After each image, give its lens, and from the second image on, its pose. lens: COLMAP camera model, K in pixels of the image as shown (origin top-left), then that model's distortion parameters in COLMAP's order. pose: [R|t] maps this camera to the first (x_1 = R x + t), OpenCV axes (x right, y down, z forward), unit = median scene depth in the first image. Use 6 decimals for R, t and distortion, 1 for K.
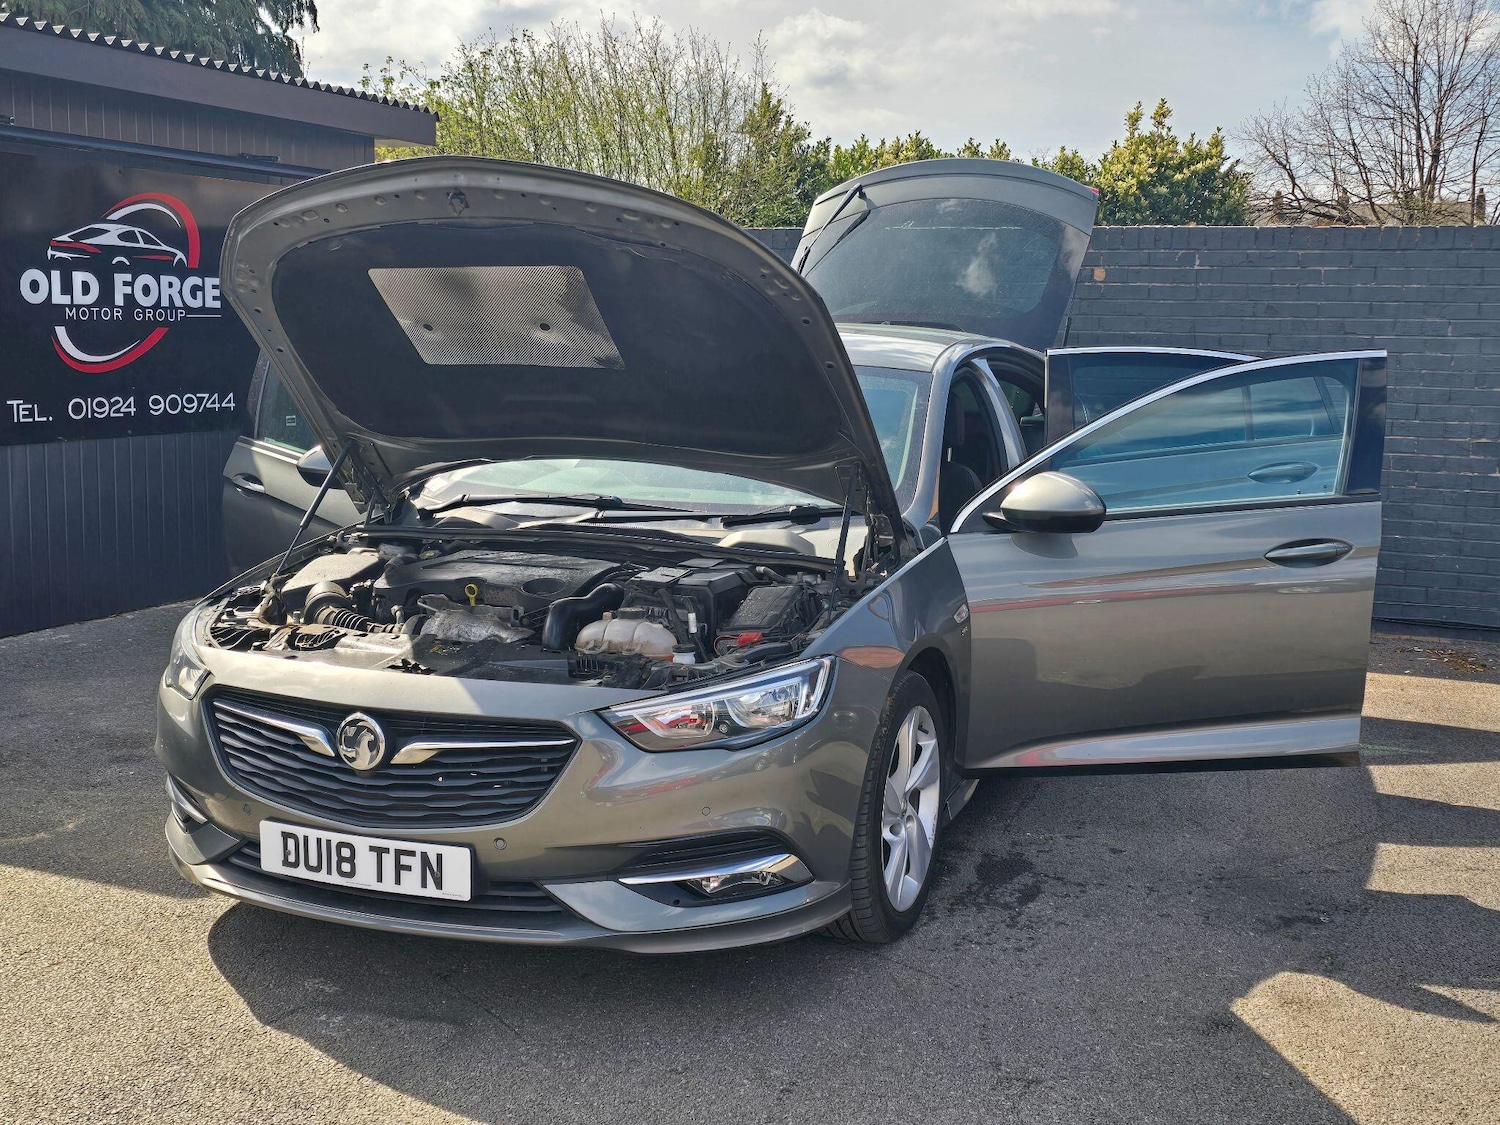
lens RADIAL K [[1750.1, 0, 753.4], [0, 1750.1, 561.7], [0, 0, 1]] dist [0.074818, 0.000000]
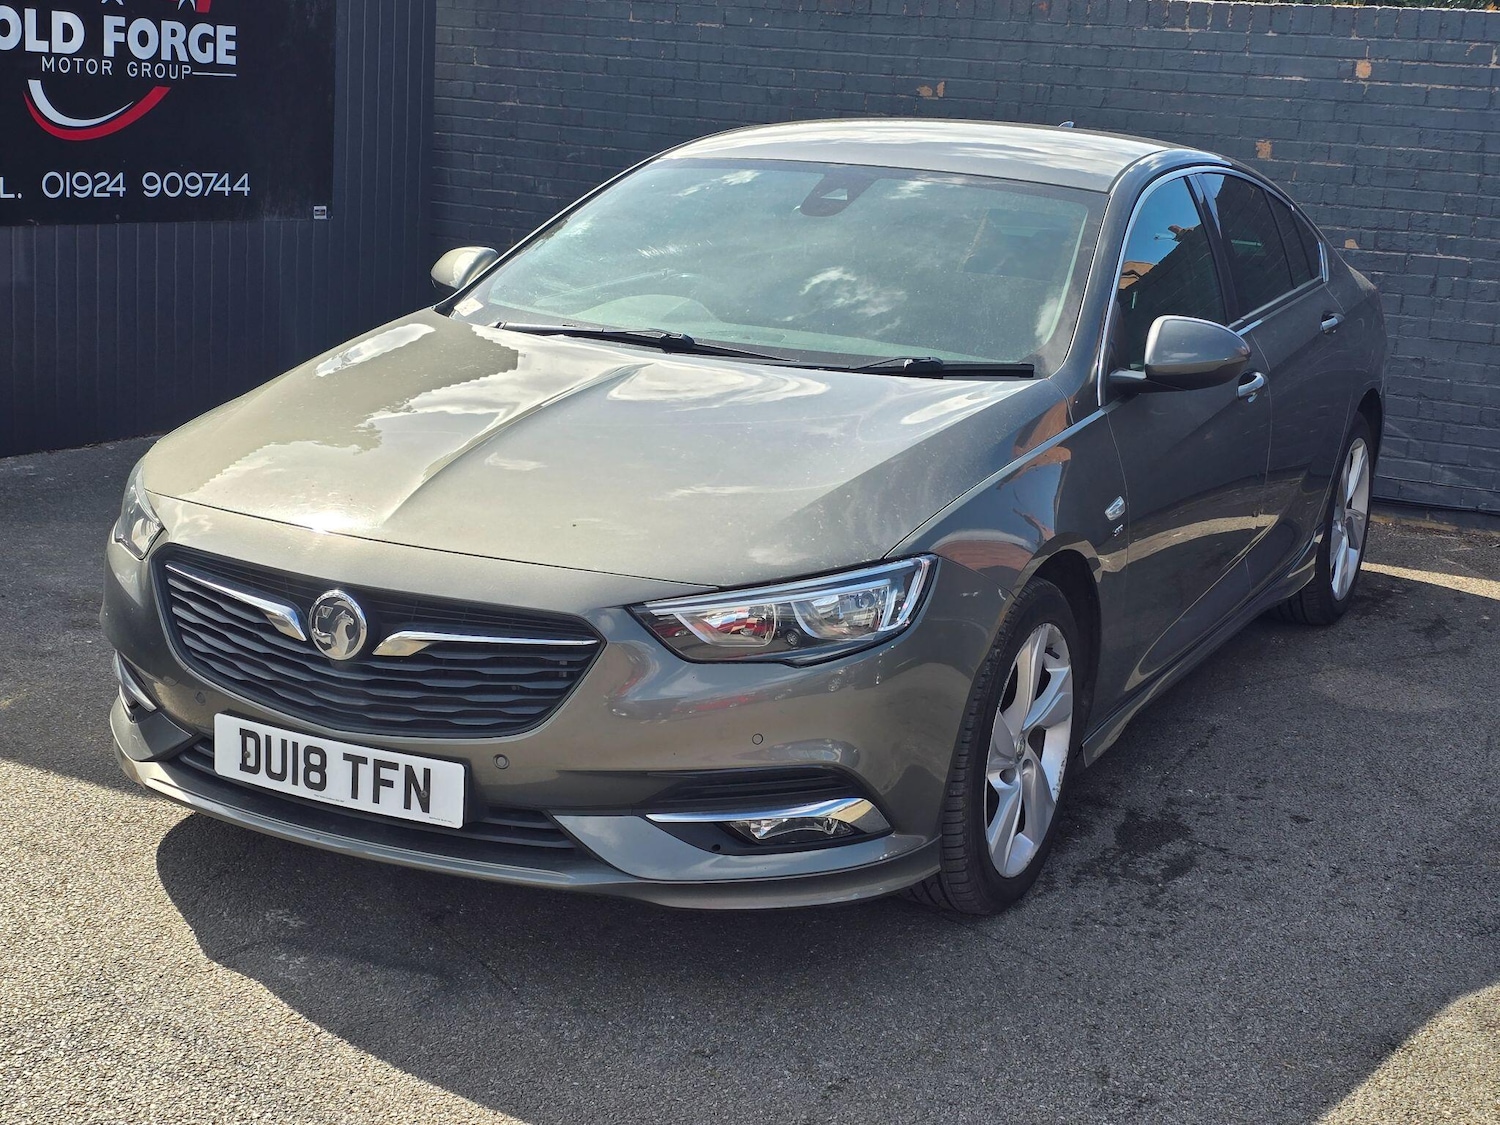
lens RADIAL K [[2221.2, 0, 770.6], [0, 2221.2, 558.5], [0, 0, 1]] dist [0.098133, 0.000000]
pose [[0.996107, 0.058809, -0.065669, 0.039187], [-0.054425, 0.996290, 0.066663, -0.007135], [0.069346, -0.062830, 0.995612, -0.004263]]
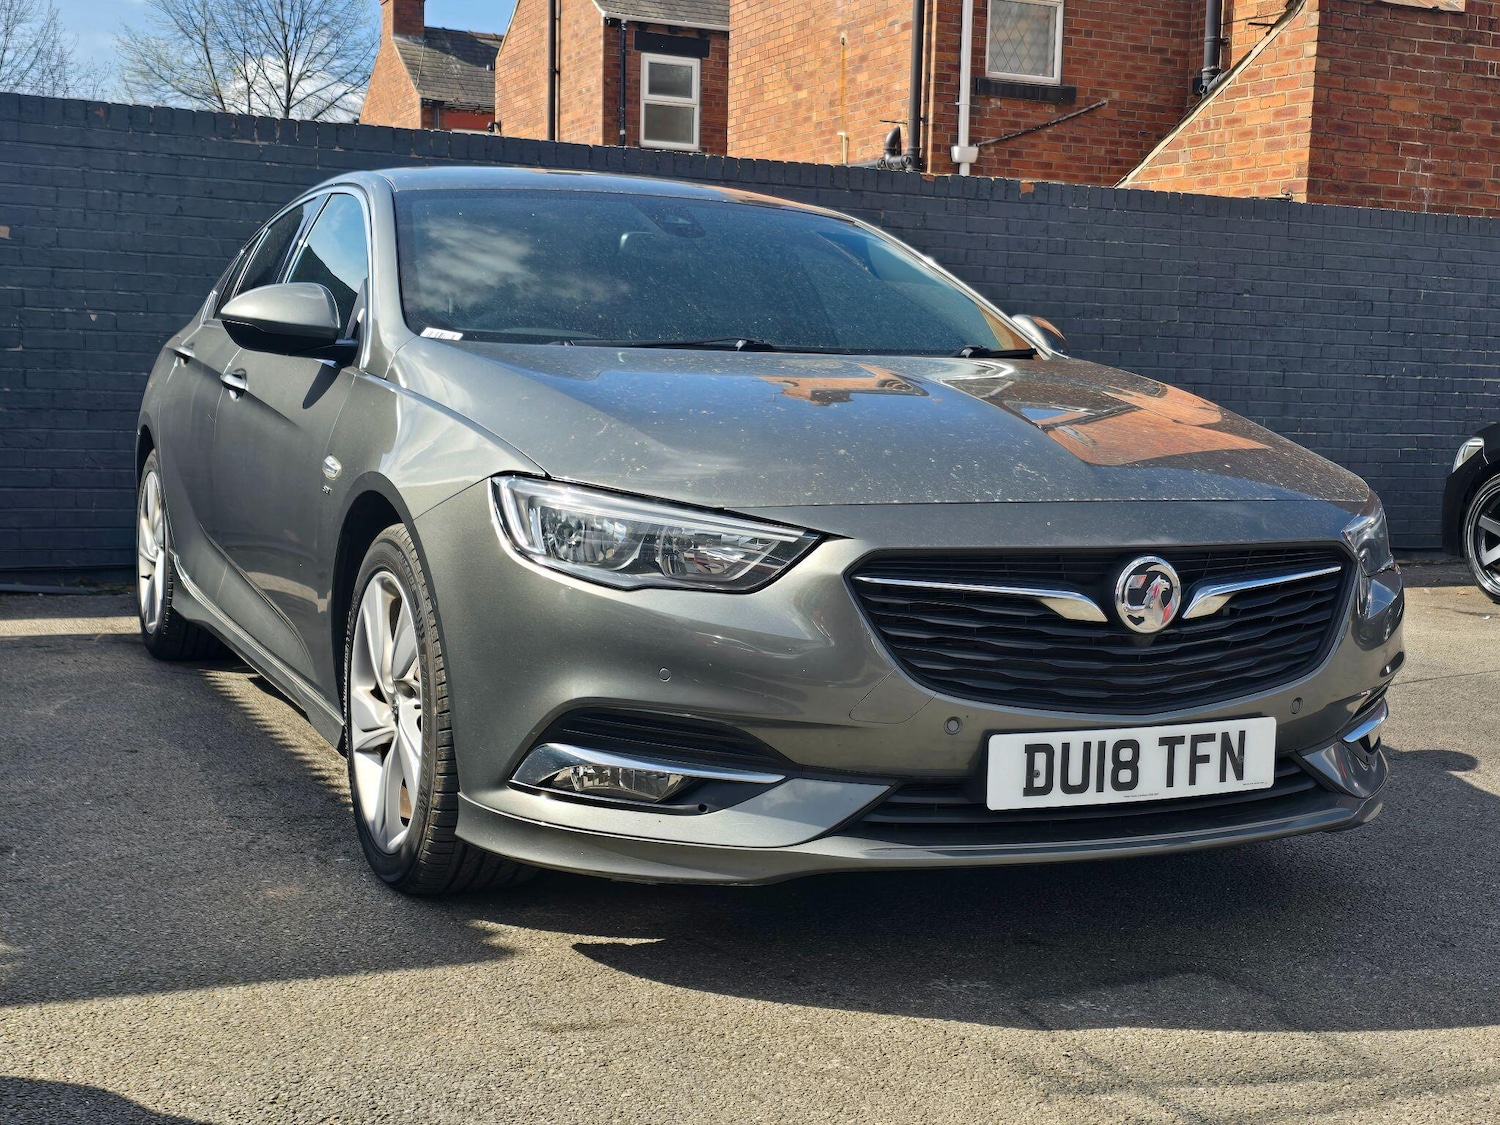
lens RADIAL K [[1951.9, 0, 753.4], [0, 1951.9, 553.8], [0, 0, 1]] dist [0.064236, 0.000000]
pose [[0.686671, -0.061448, 0.724367, -0.891484], [0.091164, 0.995834, -0.001943, 0.070999], [-0.721230, 0.067371, 0.689412, 0.549528]]
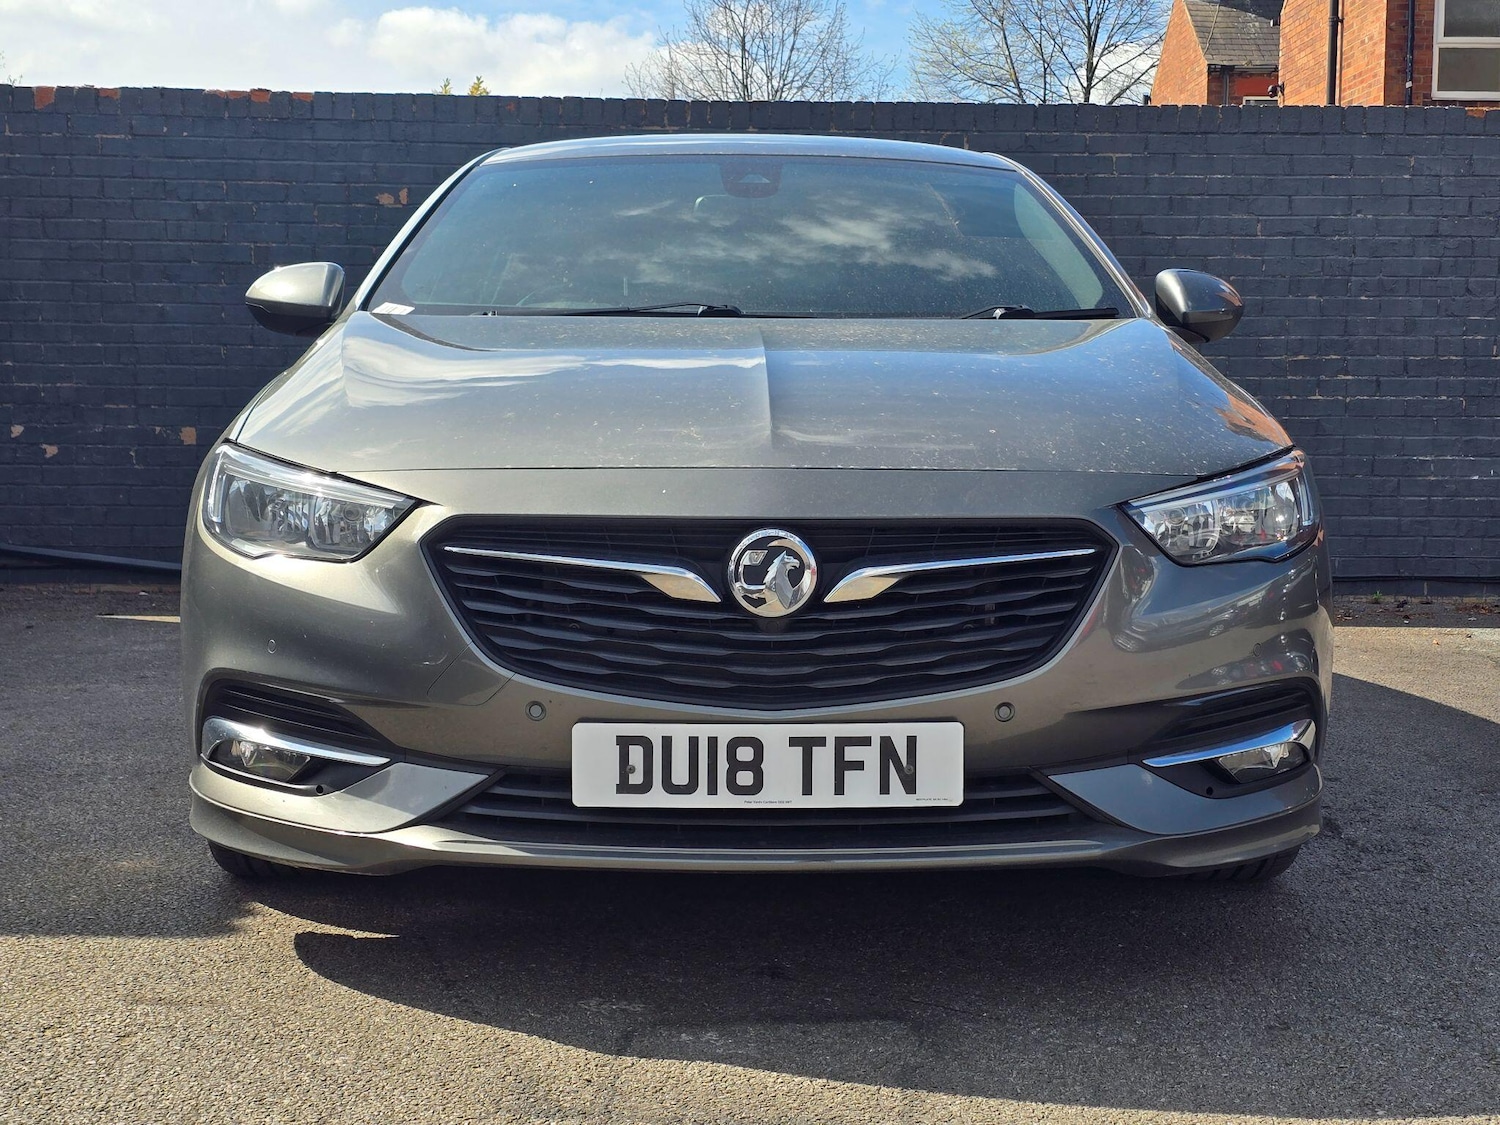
lens RADIAL K [[2221.2, 0, 768.4], [0, 2221.2, 547.8], [0, 0, 1]] dist [0.098133, 0.000000]
pose [[0.918597, -0.037908, 0.393372, -0.525725], [0.063474, 0.996618, -0.052183, 0.131811], [-0.390064, 0.072904, 0.917897, 0.259892]]
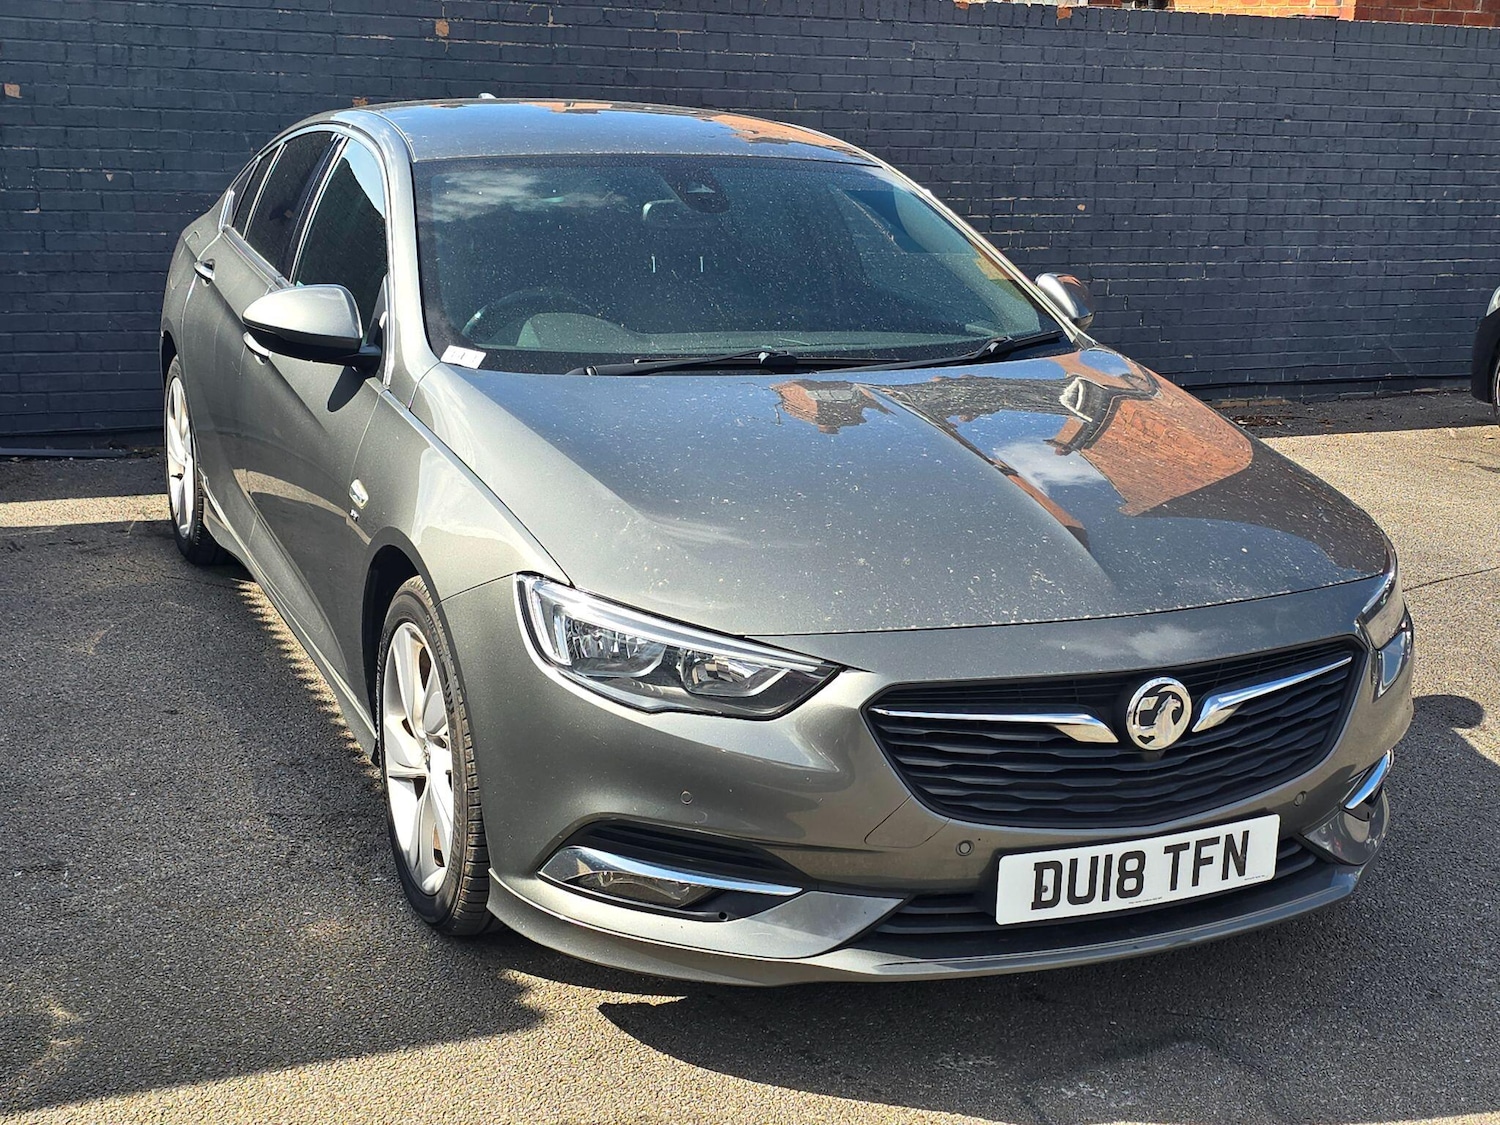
lens RADIAL K [[1951.9, 0, 752.5], [0, 1951.9, 572.0], [0, 0, 1]] dist [0.064236, 0.000000]
pose [[0.696702, -0.169798, 0.696976, -0.882050], [0.085800, 0.984333, 0.154038, -0.094712], [-0.712211, -0.047518, 0.700355, 0.536098]]
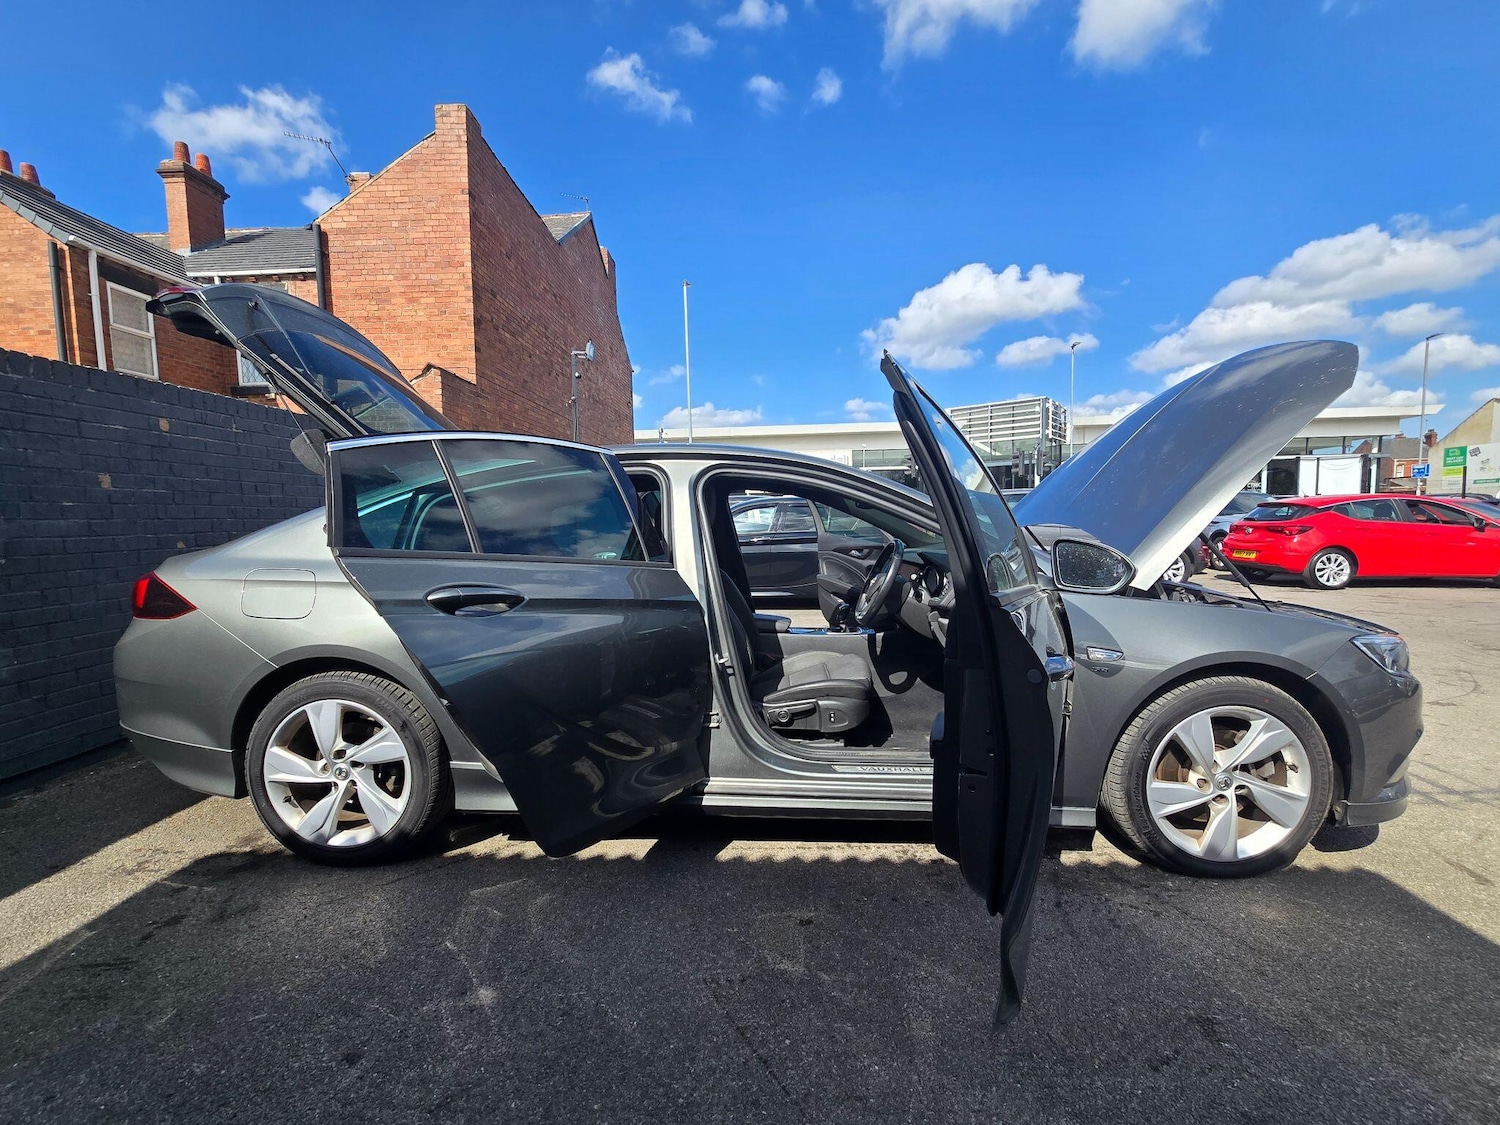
lens RADIAL K [[657.9, 0, 750.3], [0, 657.9, 557.9], [0, 0, 1]] dist [-0.001462, 0.000550]
pose [[-0.335001, -0.070573, 0.939571, -0.708589], [0.149833, 0.980512, 0.127071, -0.182158], [-0.930228, 0.183348, -0.317898, 1.830960]]
